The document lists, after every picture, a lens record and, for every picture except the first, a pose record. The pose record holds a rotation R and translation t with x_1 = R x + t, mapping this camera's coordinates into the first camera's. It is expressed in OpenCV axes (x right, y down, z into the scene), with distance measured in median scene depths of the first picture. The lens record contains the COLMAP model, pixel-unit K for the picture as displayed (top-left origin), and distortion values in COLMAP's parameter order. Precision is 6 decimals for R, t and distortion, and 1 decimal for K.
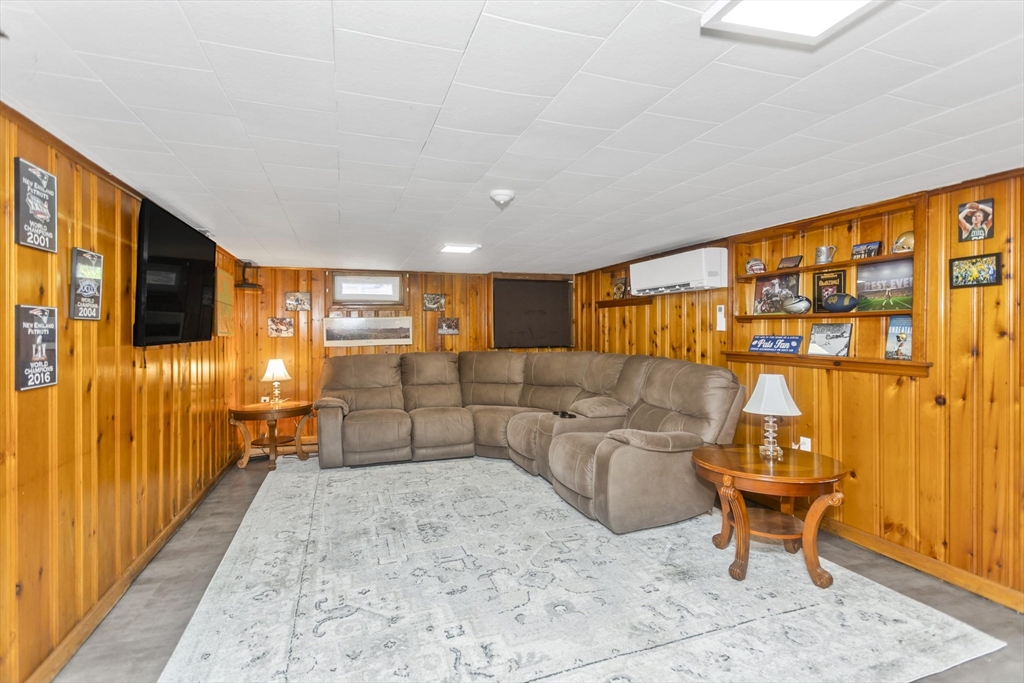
lens RADIAL K [[494.1, 0, 514.3], [0, 494.1, 336.5], [0, 0, 1]] dist [-0.045579, 0.031215]
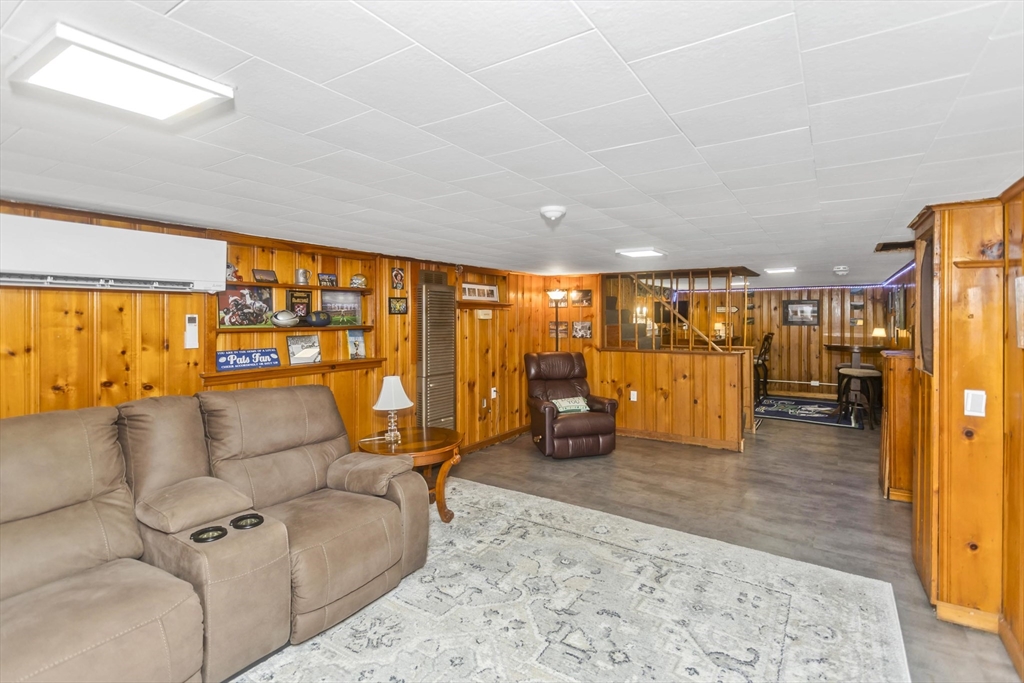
lens RADIAL K [[490.1, 0, 509.7], [0, 490.1, 332.8], [0, 0, 1]] dist [-0.029249, 0.000517]
pose [[-0.609271, -0.021184, 0.792679, -0.643594], [0.015098, 0.999152, 0.038306, -0.078587], [-0.792818, 0.035307, -0.608435, 1.467195]]
